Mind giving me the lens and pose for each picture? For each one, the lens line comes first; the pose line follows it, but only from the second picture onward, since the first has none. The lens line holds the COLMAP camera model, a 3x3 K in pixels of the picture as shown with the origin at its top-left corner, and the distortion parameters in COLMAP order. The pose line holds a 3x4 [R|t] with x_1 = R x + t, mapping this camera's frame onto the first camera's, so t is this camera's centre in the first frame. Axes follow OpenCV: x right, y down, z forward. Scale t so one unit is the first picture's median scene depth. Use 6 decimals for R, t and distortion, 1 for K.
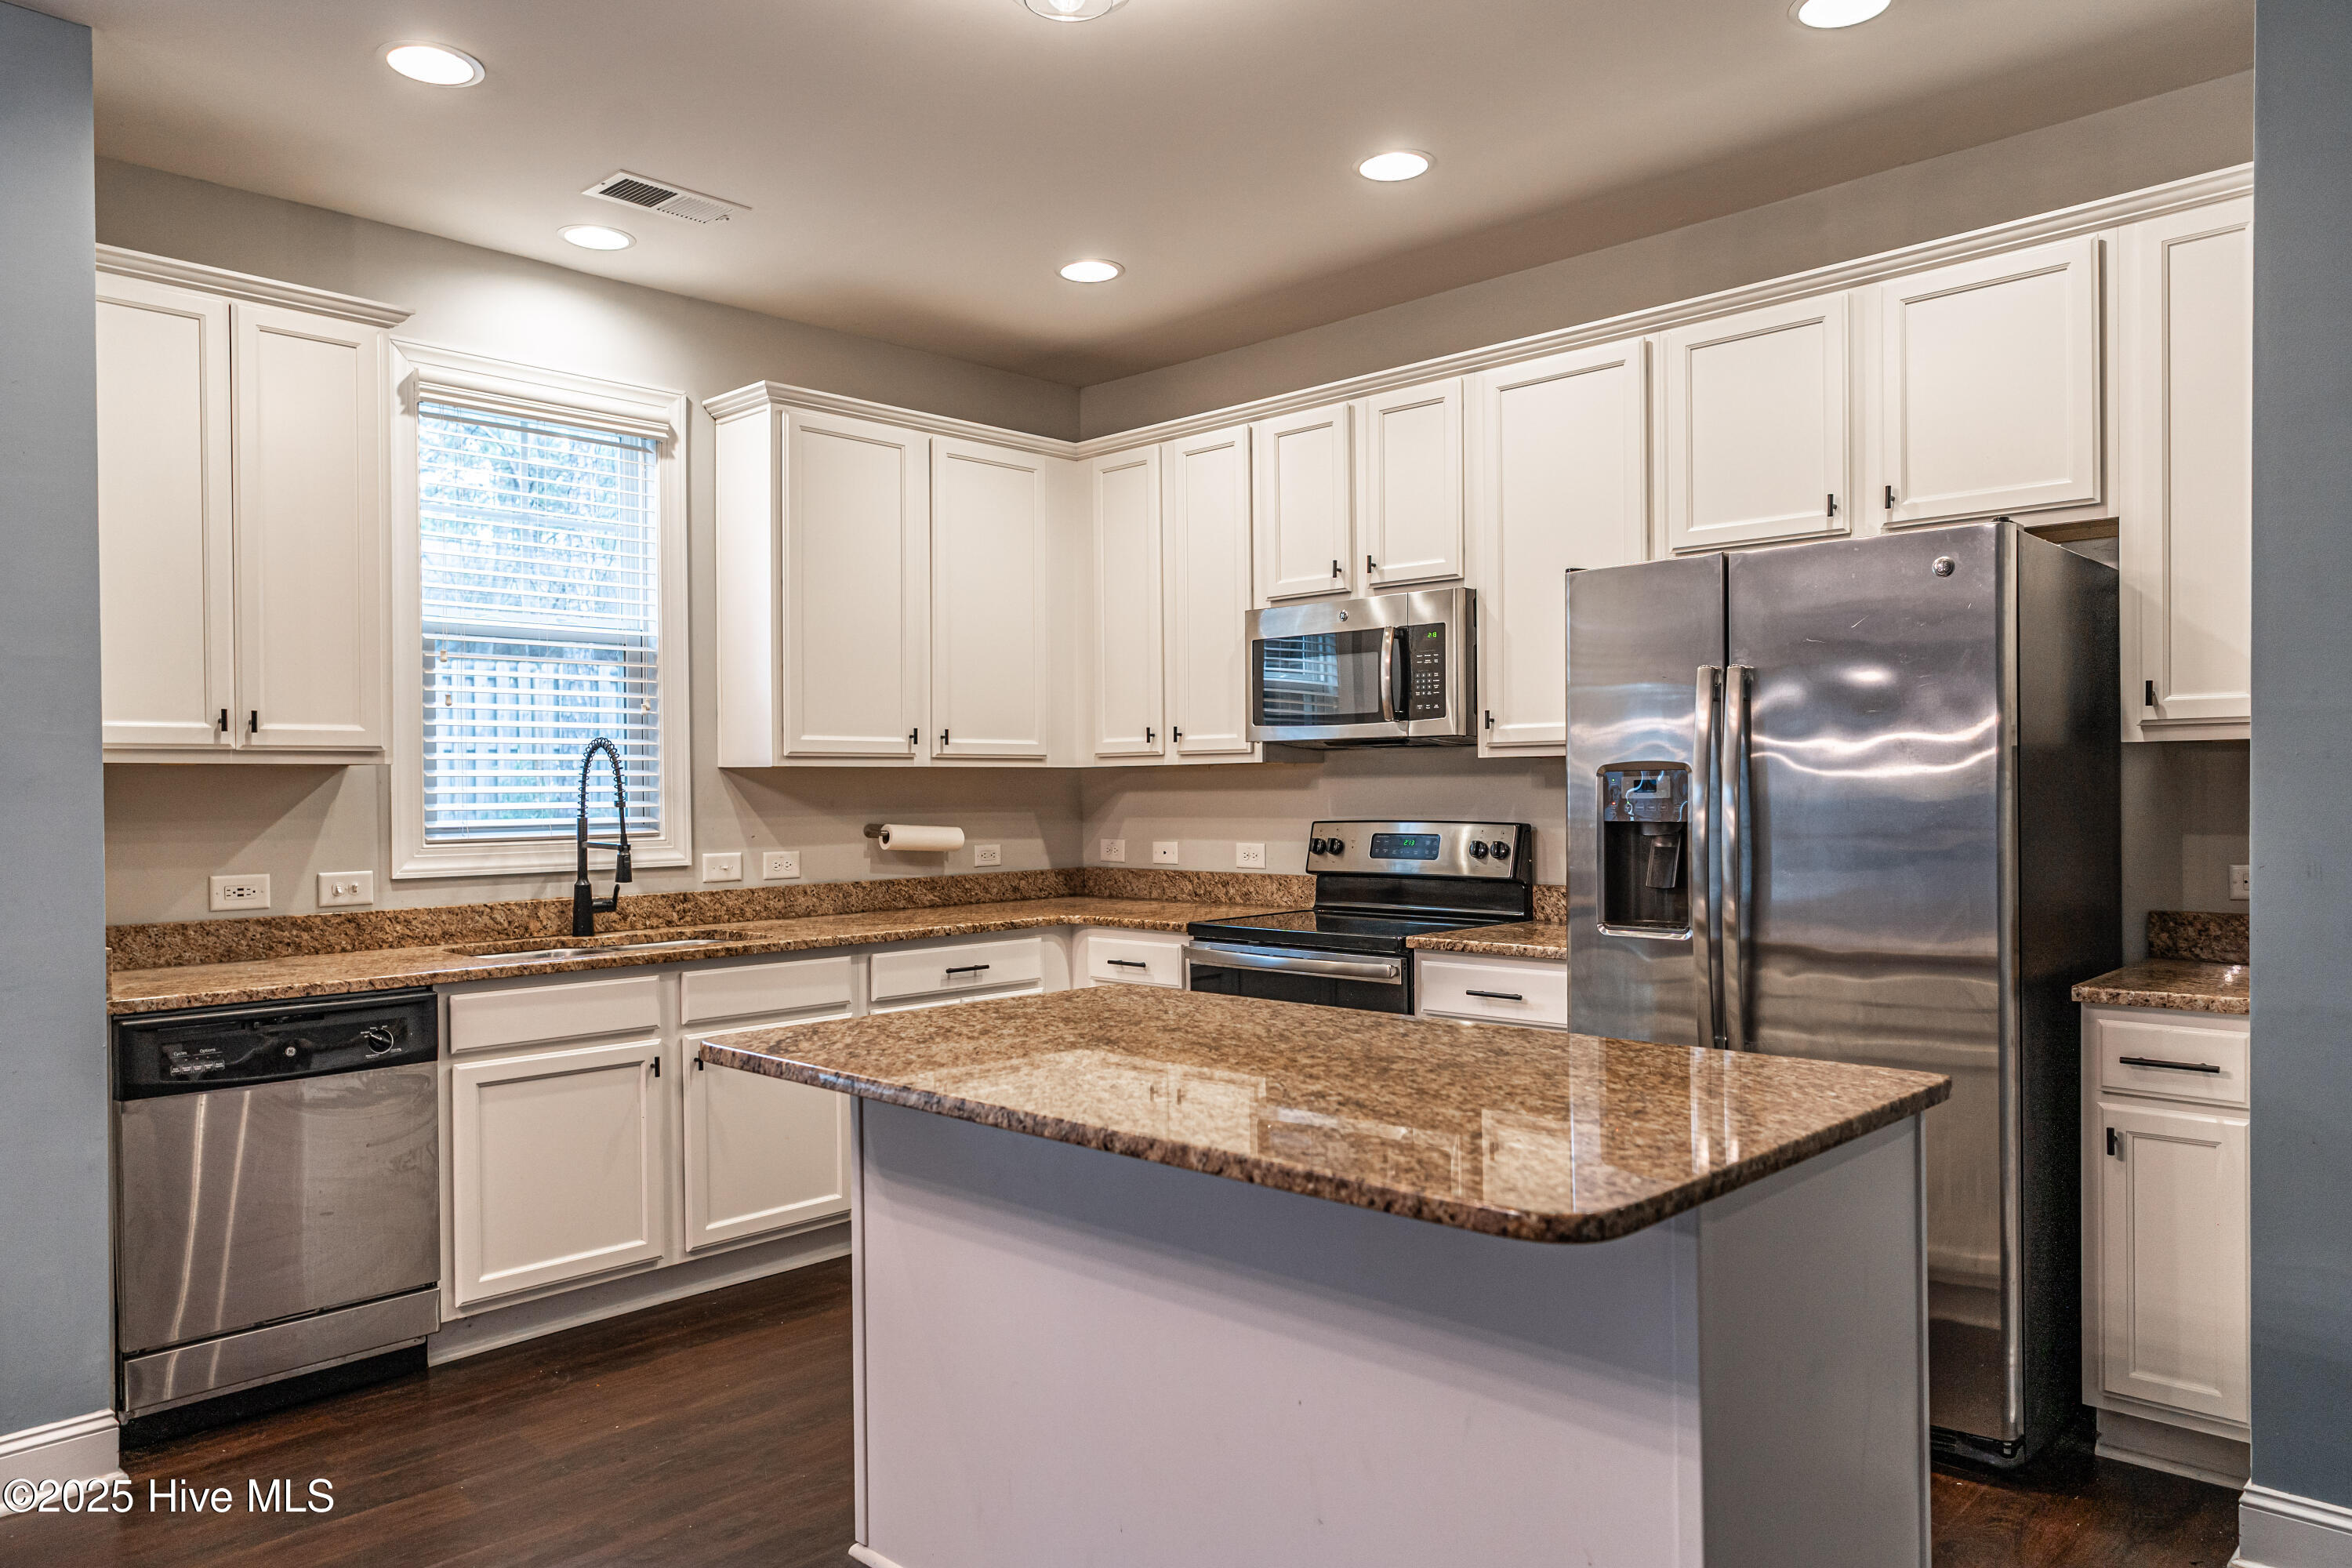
lens RADIAL K [[1556.2, 0, 1176.2], [0, 1556.2, 792.4], [0, 0, 1]] dist [0.000581, 0.000508]
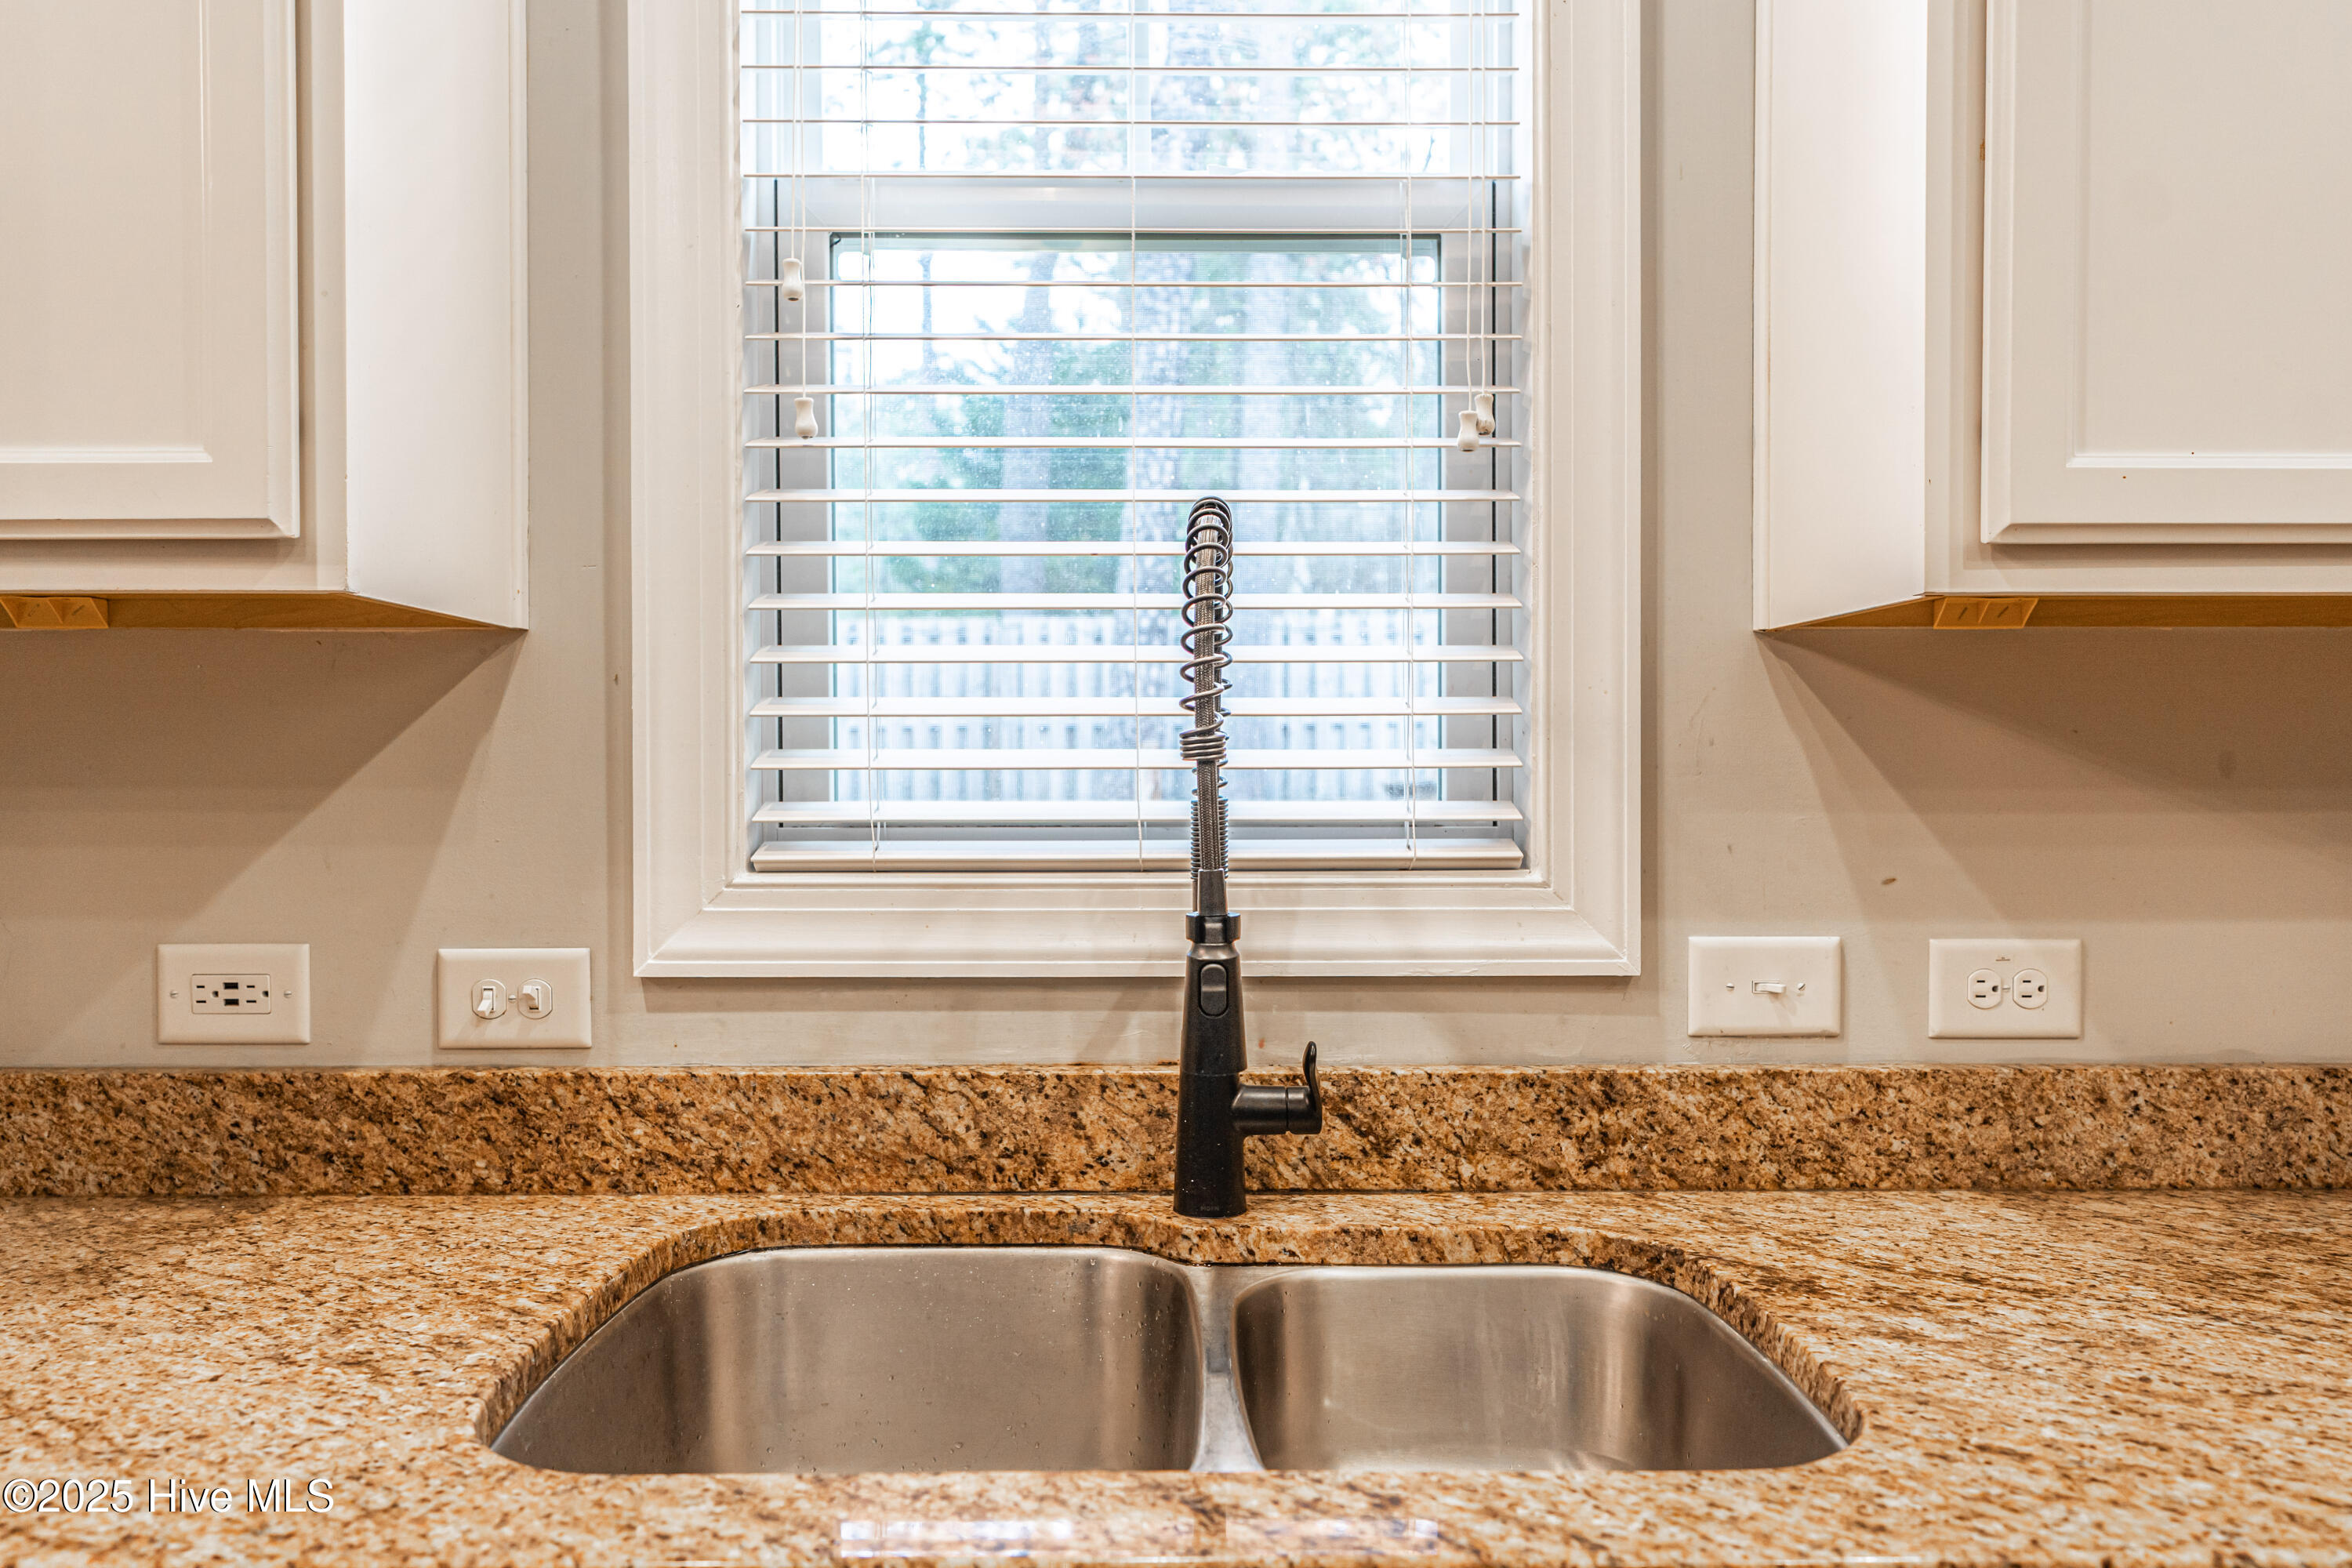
lens RADIAL K [[1584.1, 0, 1169.4], [0, 1584.1, 801.2], [0, 0, 1]] dist [0.002349, 0.003691]
pose [[0.694874, 0.022478, -0.718780, -0.171086], [-0.008248, 0.999695, 0.023288, 0.009408], [0.719084, -0.010254, 0.694847, 0.769430]]
